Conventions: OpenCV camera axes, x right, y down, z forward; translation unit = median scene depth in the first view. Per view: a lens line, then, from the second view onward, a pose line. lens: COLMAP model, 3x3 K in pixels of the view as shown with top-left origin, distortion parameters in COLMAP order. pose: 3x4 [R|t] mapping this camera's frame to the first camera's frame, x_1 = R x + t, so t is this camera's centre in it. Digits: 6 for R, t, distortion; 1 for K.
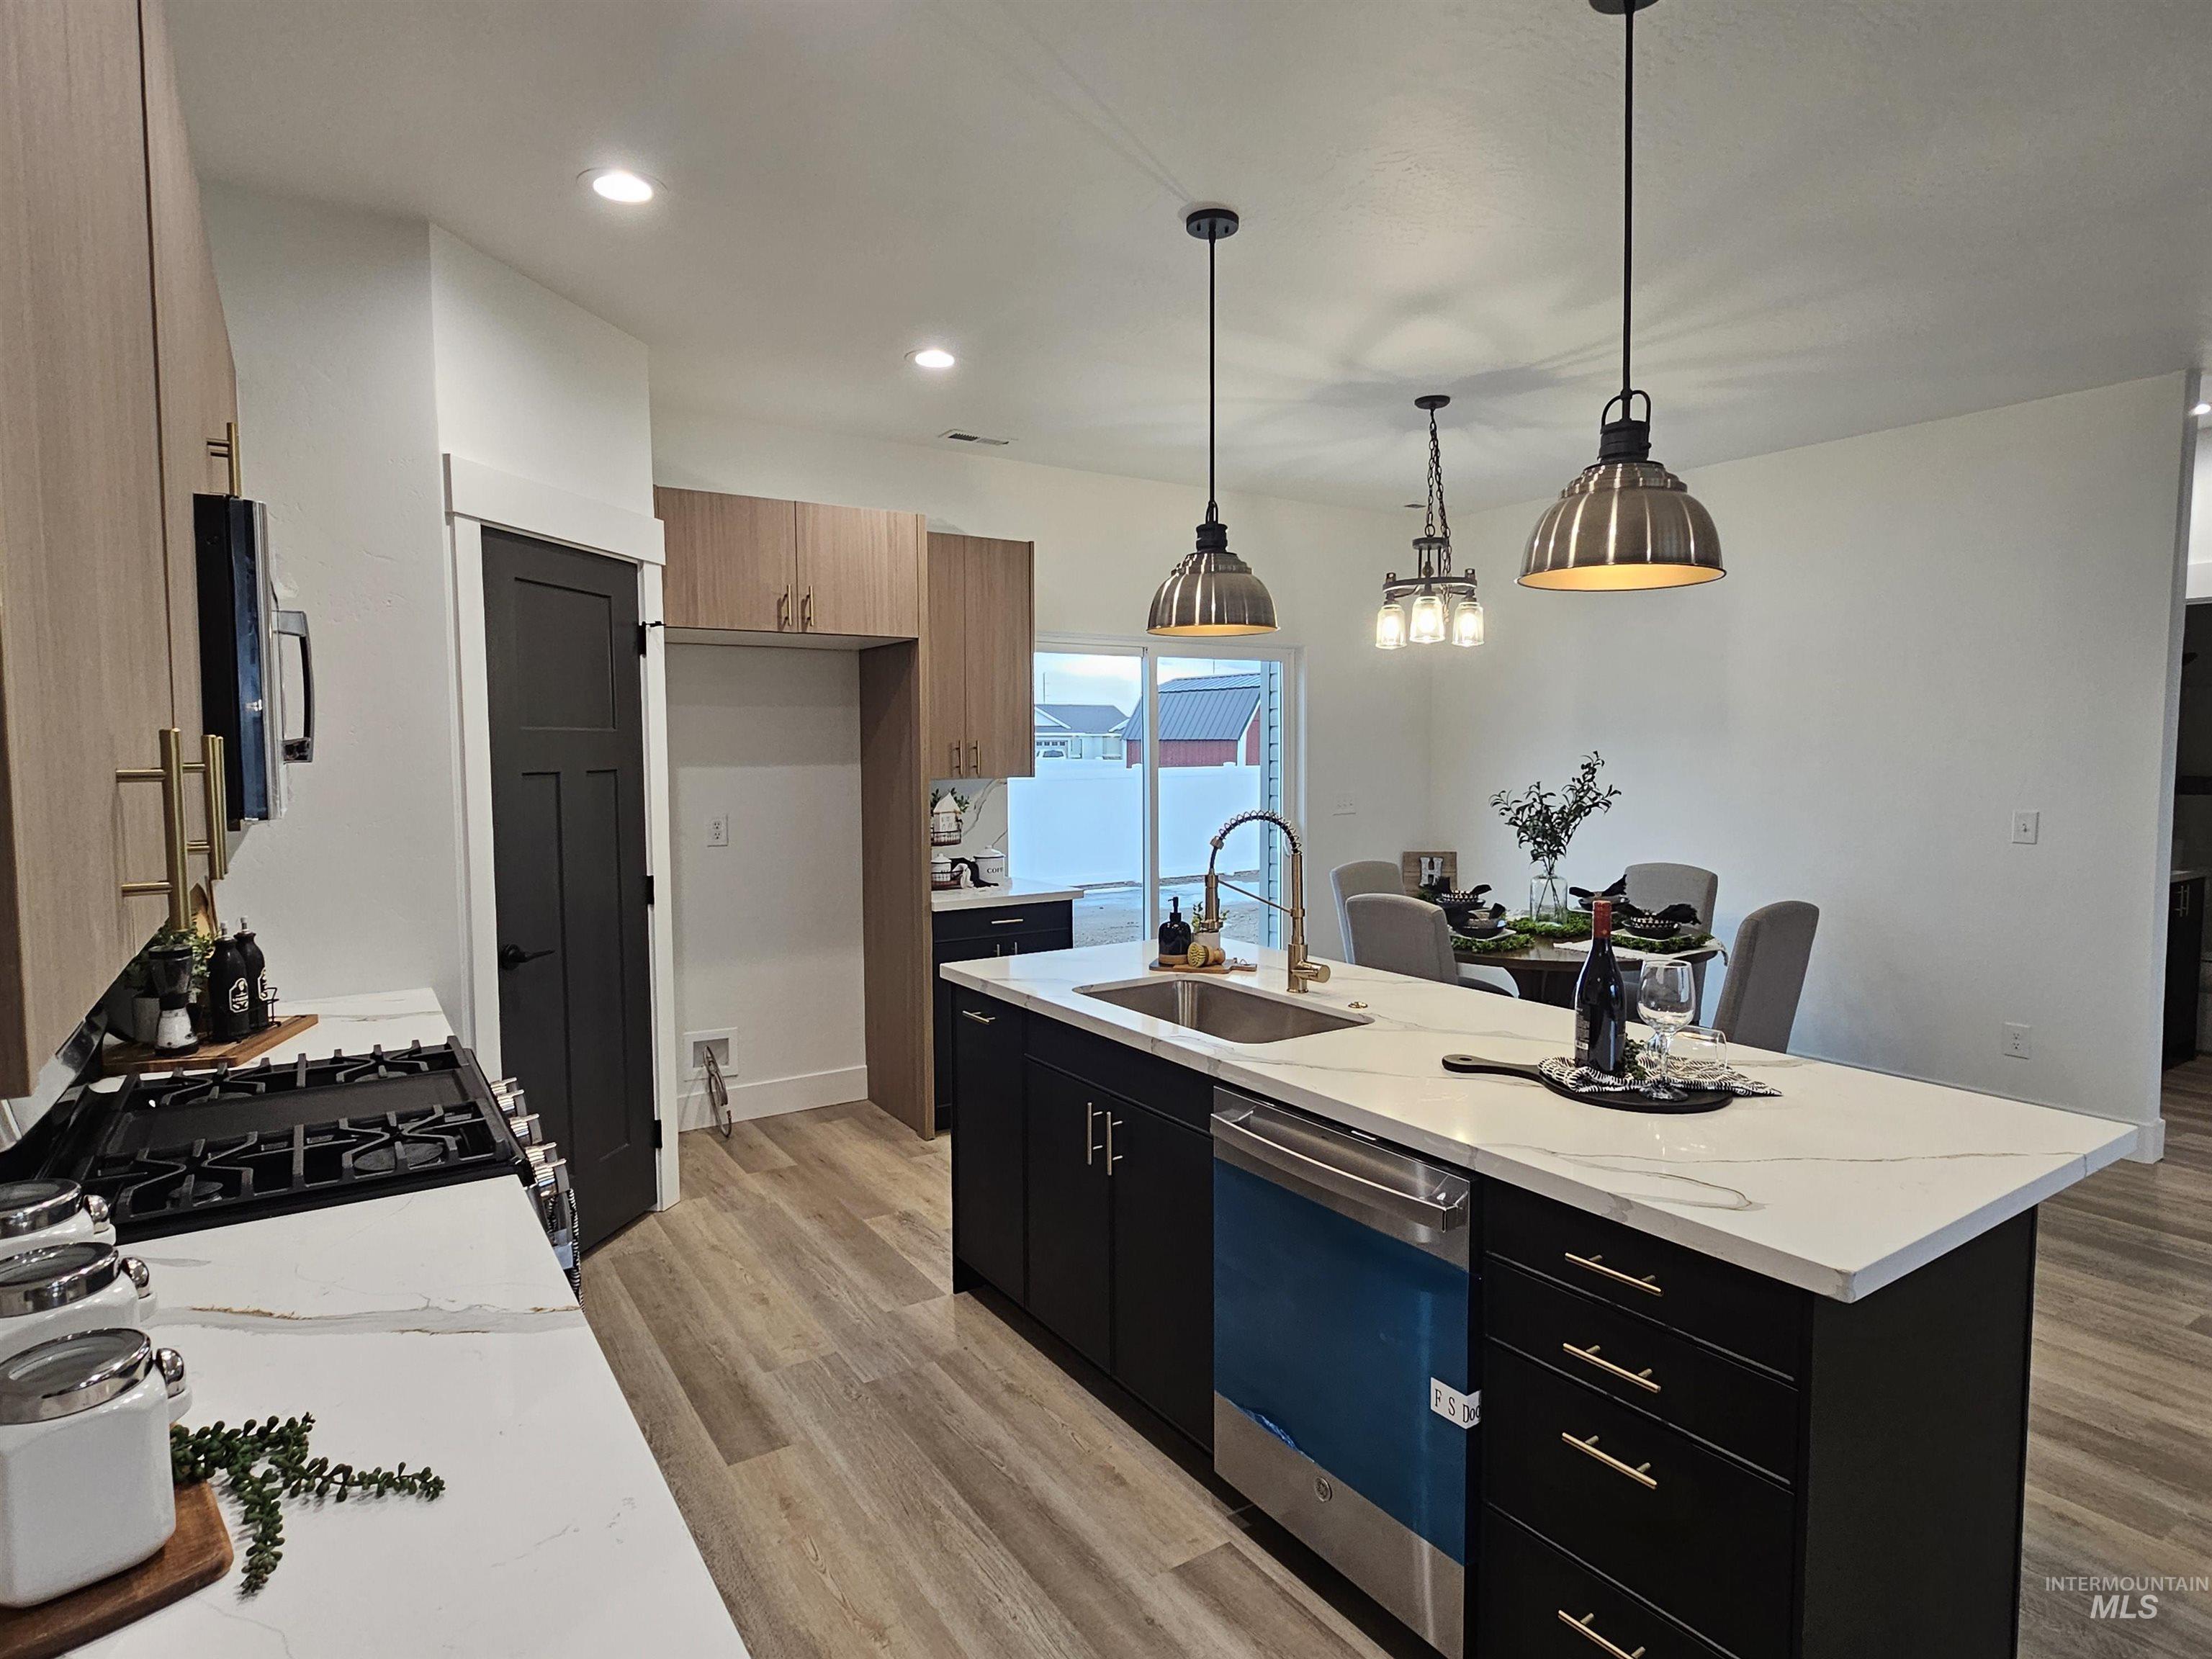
lens RADIAL K [[1193.5, 0, 1106.0], [0, 1193.5, 829.5], [0, 0, 1]] dist [-0.000420, -0.000177]
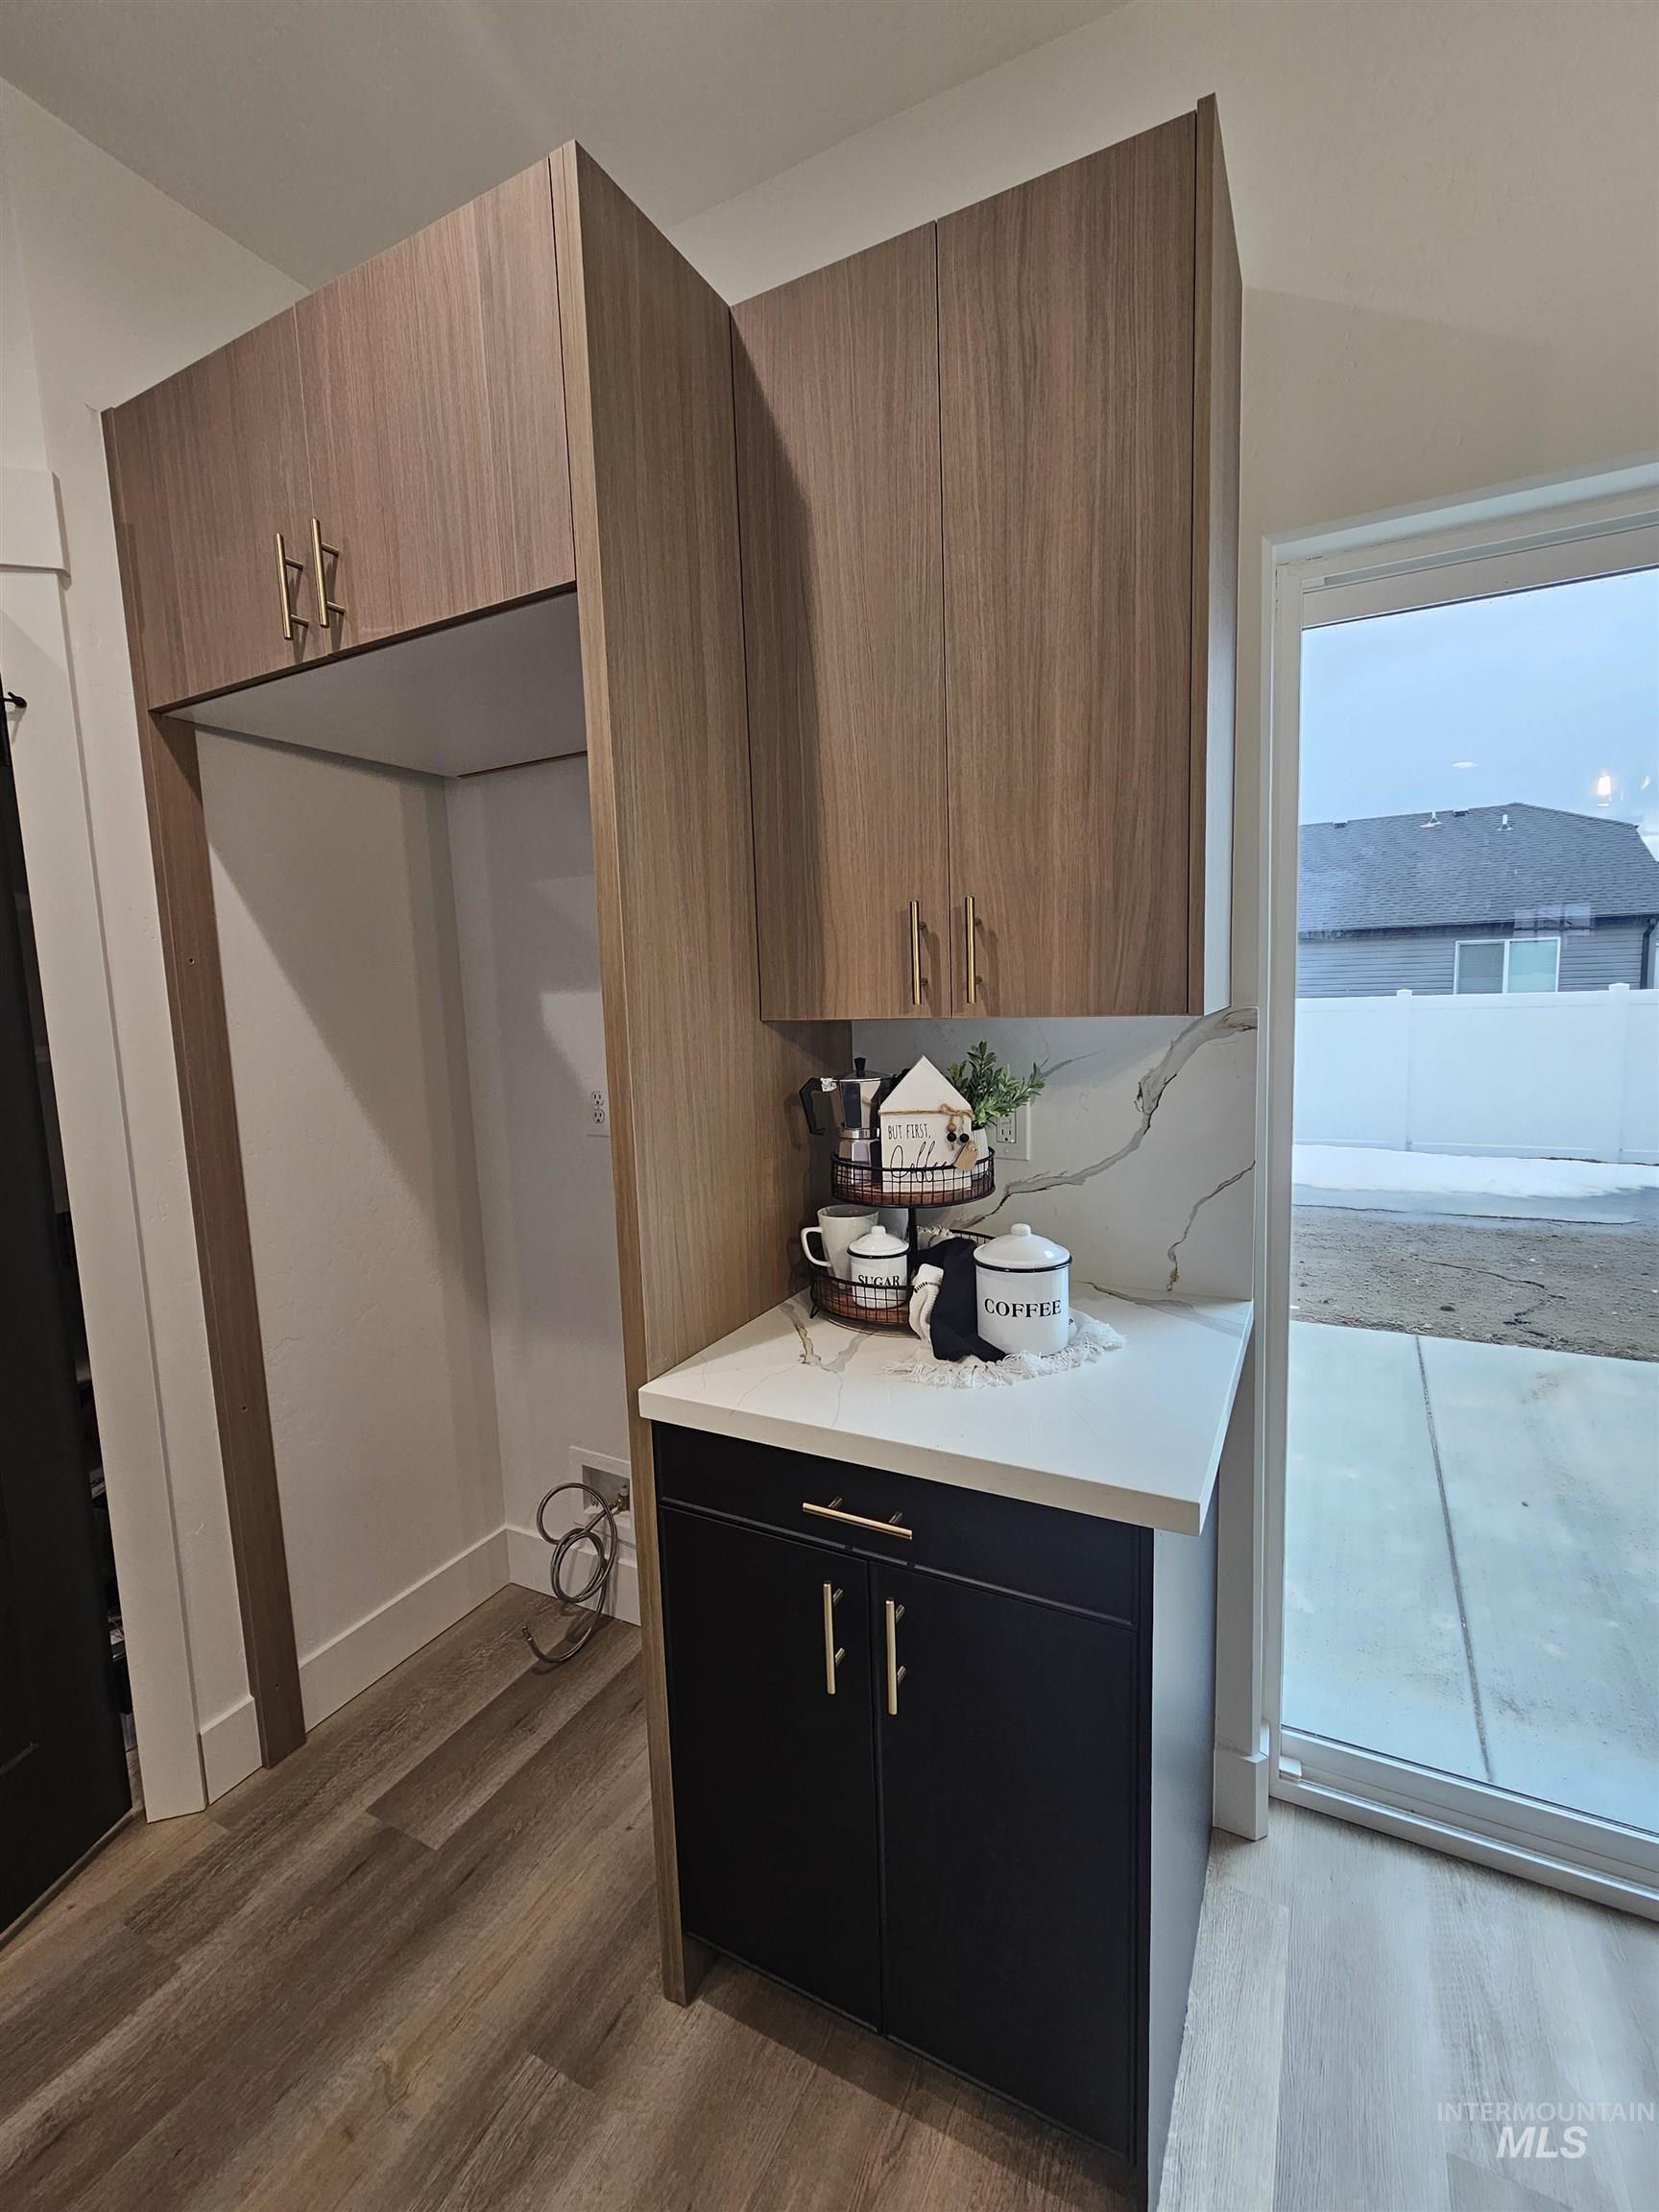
lens RADIAL K [[930.4, 0, 856.5], [0, 930.4, 1096.1], [0, 0, 1]] dist [0.002143, 0.000212]
pose [[0.496611, 0.088902, -0.863408, 0.125860], [-0.028277, 0.995870, 0.086277, -0.056090], [0.867512, -0.018432, 0.497074, 1.119827]]
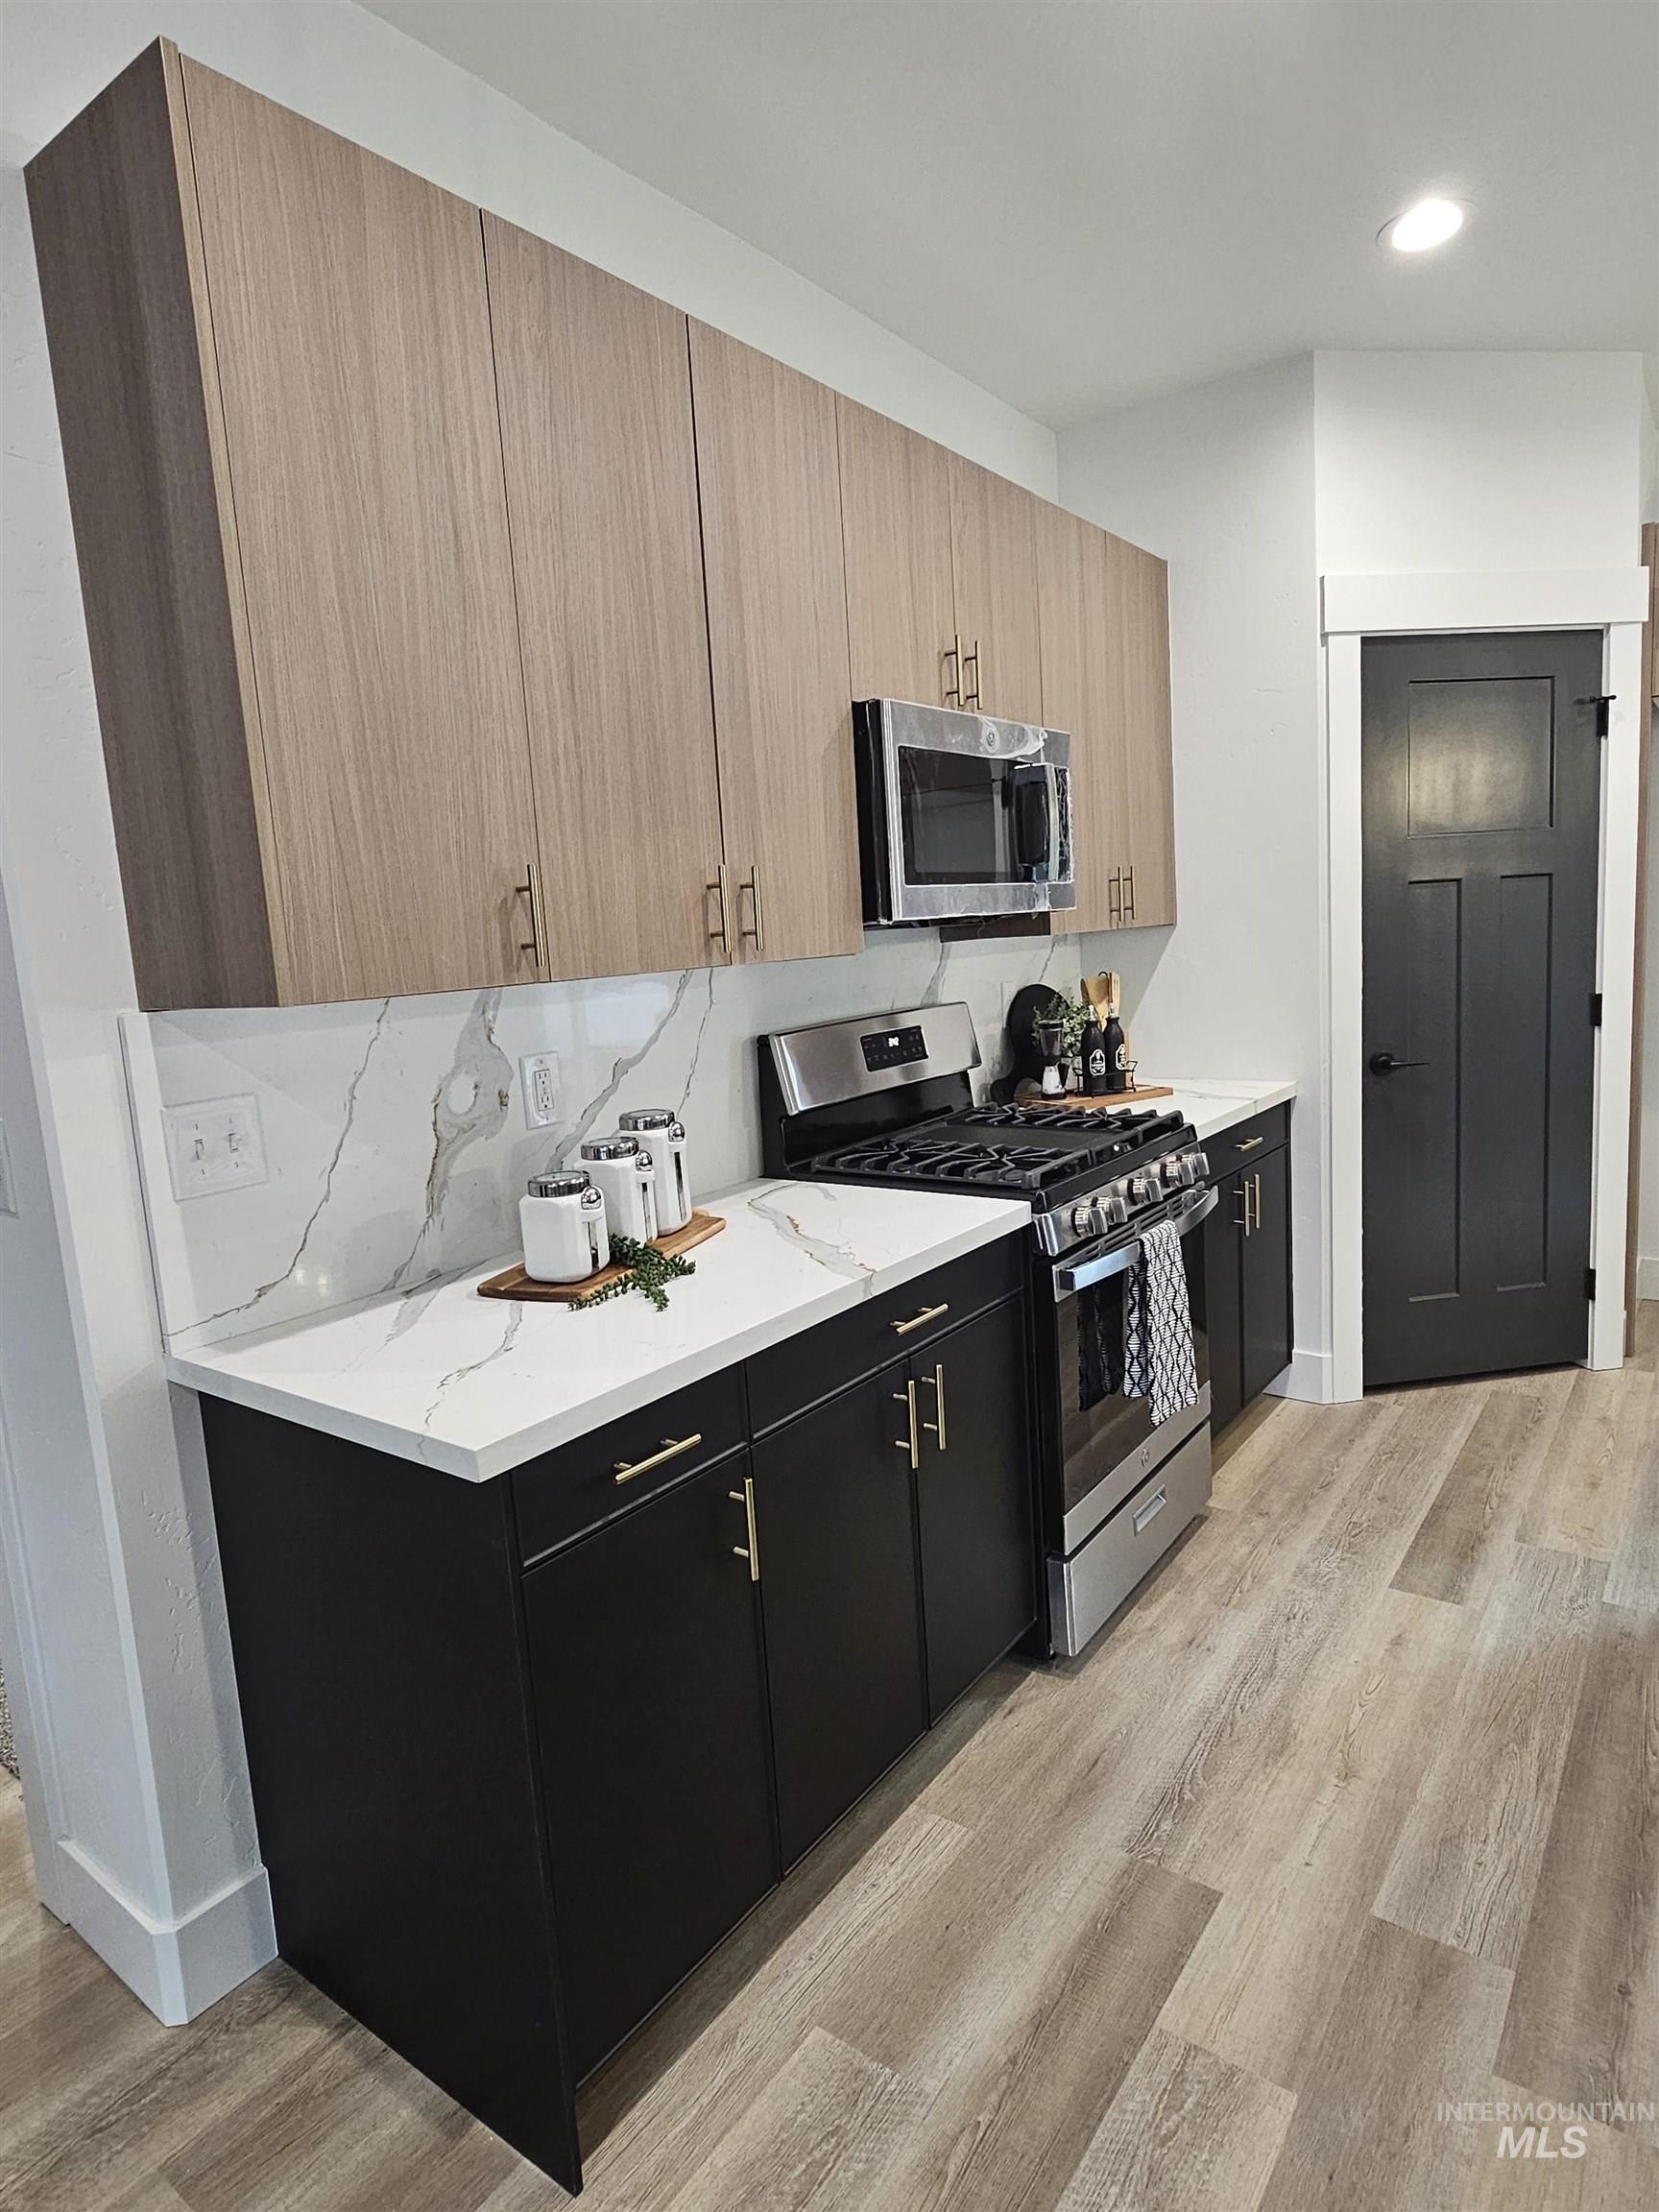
lens RADIAL K [[1236.8, 0, 824.1], [0, 1236.8, 1100.5], [0, 0, 1]] dist [-0.000533, -0.000727]
pose [[0.339900, 0.114800, -0.933429, 0.288474], [-0.005678, 0.992754, 0.120029, 0.011314], [0.940444, -0.035498, 0.338089, 0.157792]]
